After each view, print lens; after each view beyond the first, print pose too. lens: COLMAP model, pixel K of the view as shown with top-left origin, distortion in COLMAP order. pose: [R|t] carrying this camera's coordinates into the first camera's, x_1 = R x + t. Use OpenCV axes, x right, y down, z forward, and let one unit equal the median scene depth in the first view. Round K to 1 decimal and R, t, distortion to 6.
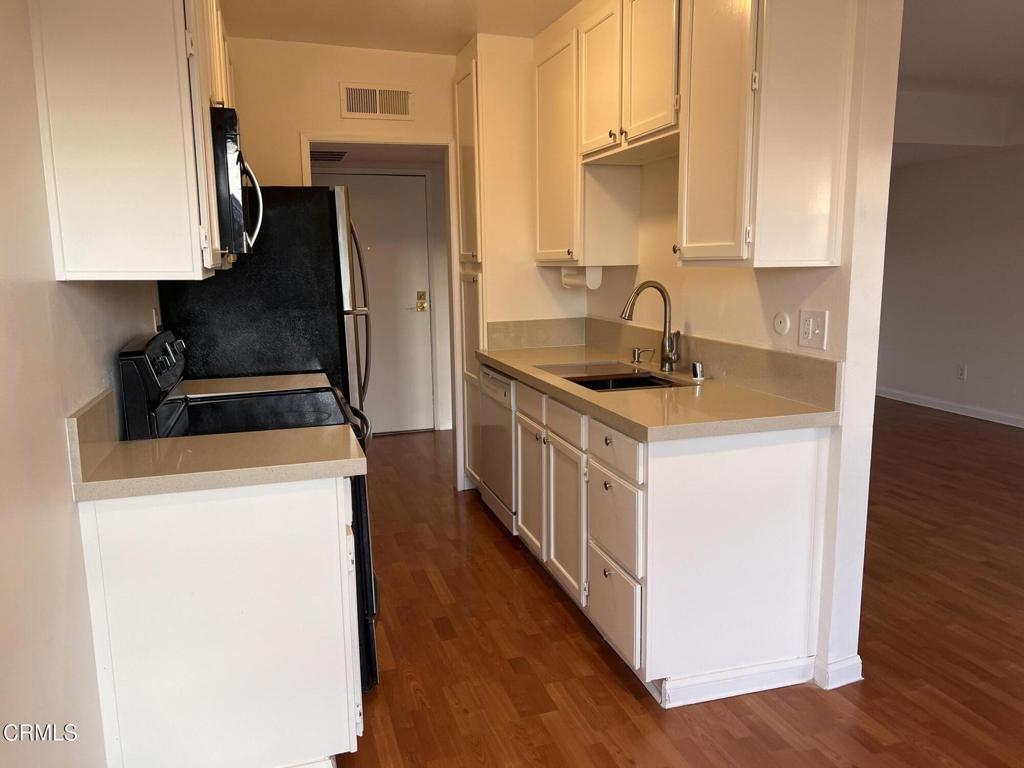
lens RADIAL K [[767.7, 0, 512.0], [0, 767.7, 384.0], [0, 0, 1]] dist [0.043816, -0.065757]
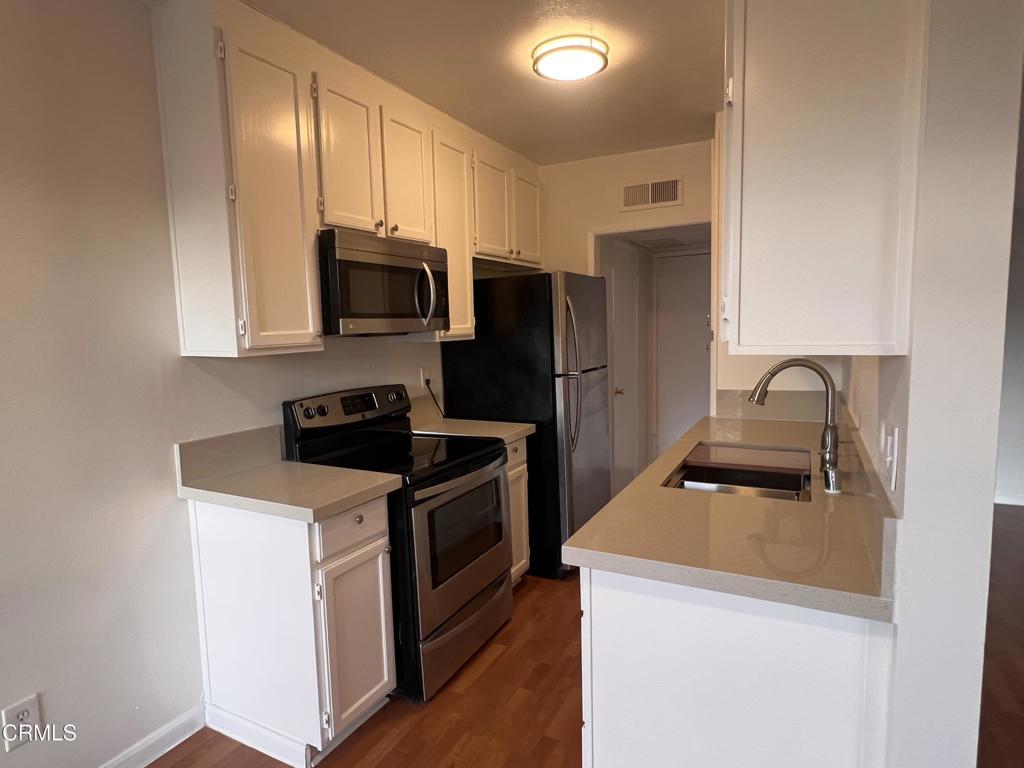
lens RADIAL K [[562.4, 0, 512.0], [0, 562.4, 384.0], [0, 0, 1]] dist [-0.004627, -0.000636]
pose [[0.706393, 0.064006, -0.704920, 0.394003], [-0.096200, 0.995344, -0.006025, -0.075997], [0.701252, 0.072069, 0.709262, 0.375069]]
